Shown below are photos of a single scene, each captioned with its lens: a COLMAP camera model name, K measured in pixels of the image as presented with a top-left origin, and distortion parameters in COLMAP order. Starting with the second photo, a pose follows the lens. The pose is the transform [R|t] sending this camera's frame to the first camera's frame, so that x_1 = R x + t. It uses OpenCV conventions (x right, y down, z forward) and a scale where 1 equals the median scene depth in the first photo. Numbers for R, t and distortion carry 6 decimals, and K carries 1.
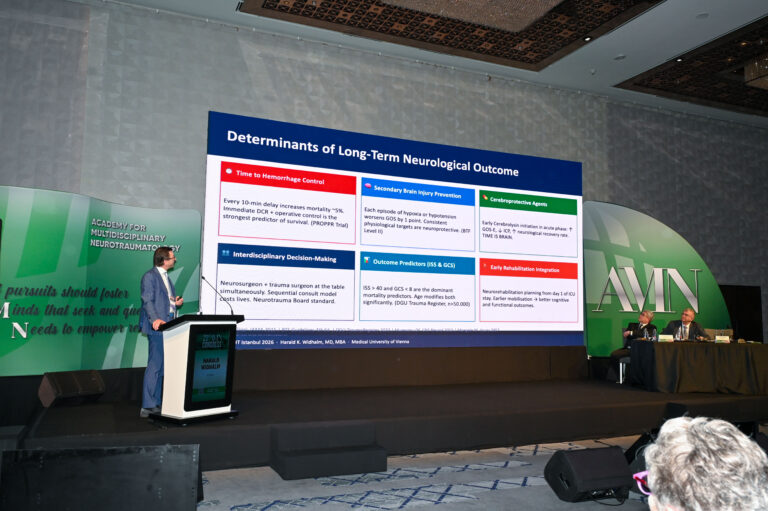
lens RADIAL K [[620.5, 0, 385.9], [0, 620.5, 256.6], [0, 0, 1]] dist [0.008211, 0.003097]
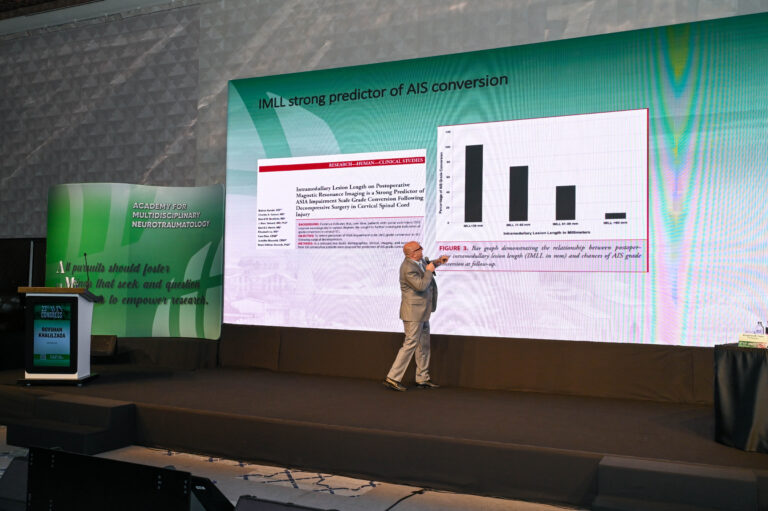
lens RADIAL K [[723.6, 0, 384.0], [0, 723.6, 255.5], [0, 0, 1]] dist [0.006874, 0.001732]
pose [[0.657068, -0.029695, -0.753247, 0.688418], [0.062388, 0.997938, 0.015080, 0.036169], [0.751246, -0.056902, 0.657565, 0.399339]]
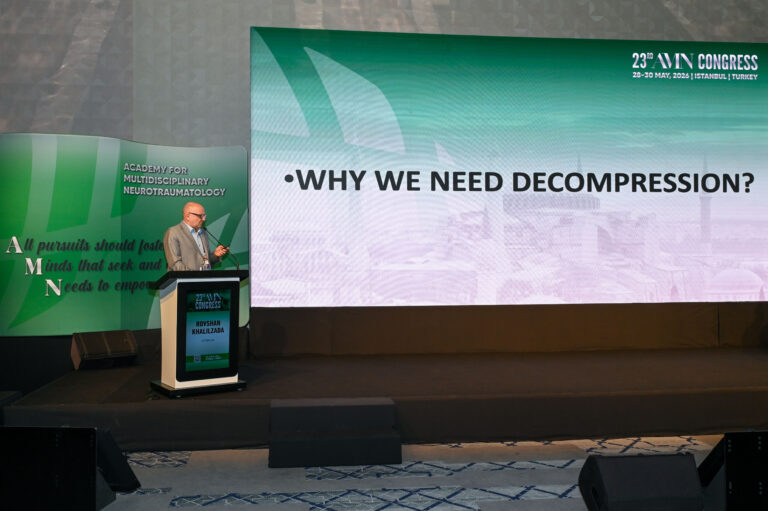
lens RADIAL K [[728.5, 0, 380.0], [0, 728.5, 251.7], [0, 0, 1]] dist [0.003578, 0.006503]
pose [[0.956685, -0.019049, -0.290501, 0.156243], [0.043422, 0.996032, 0.077683, 0.000405], [0.287869, -0.086932, 0.953716, 0.077037]]
